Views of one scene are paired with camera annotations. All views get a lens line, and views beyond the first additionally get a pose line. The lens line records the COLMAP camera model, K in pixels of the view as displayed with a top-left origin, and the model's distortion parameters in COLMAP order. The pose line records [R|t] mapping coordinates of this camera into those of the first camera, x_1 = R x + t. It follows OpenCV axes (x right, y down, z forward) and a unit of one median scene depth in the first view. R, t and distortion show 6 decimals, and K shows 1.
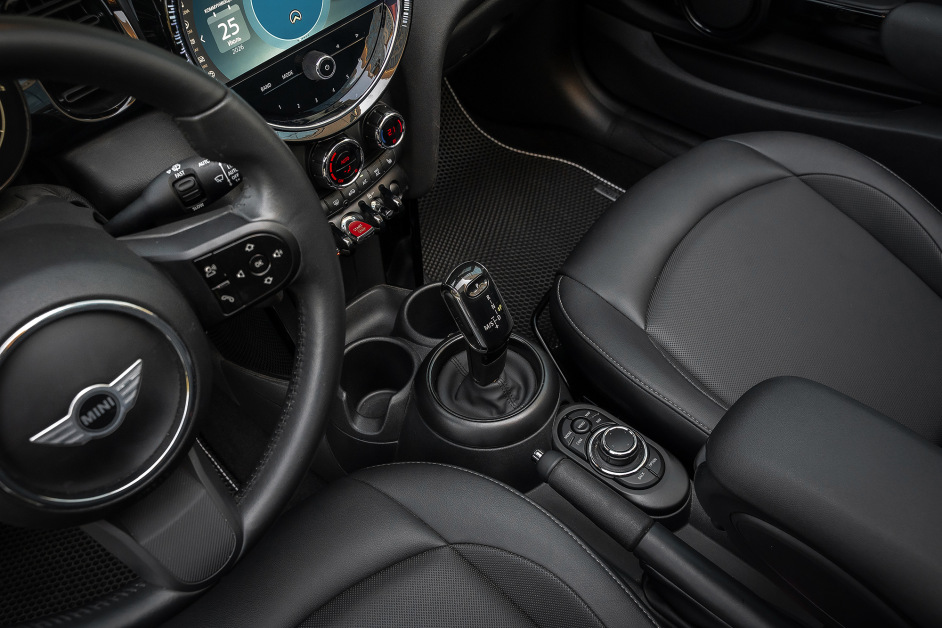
lens RADIAL K [[839.7, 0, 478.4], [0, 839.7, 309.5], [0, 0, 1]] dist [-0.079635, 0.081872]
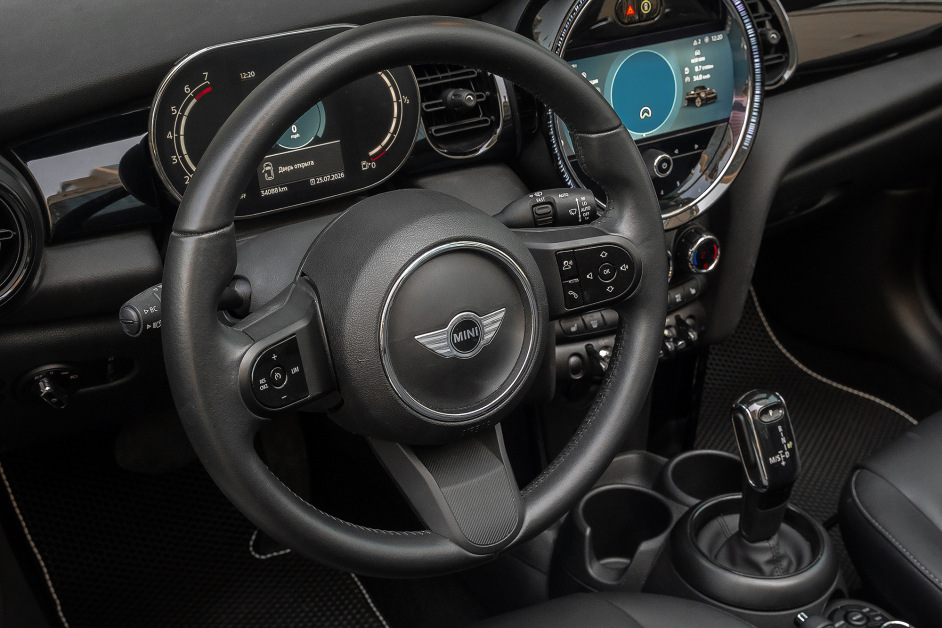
lens RADIAL K [[1492.9, 0, 520.9], [0, 1492.9, 322.5], [0, 0, 1]] dist [0.009606, 0.000000]
pose [[0.968683, 0.192015, -0.157430, -0.028129], [-0.232056, 0.925654, -0.298856, 0.429883], [0.088341, 0.326029, 0.941223, -0.601812]]
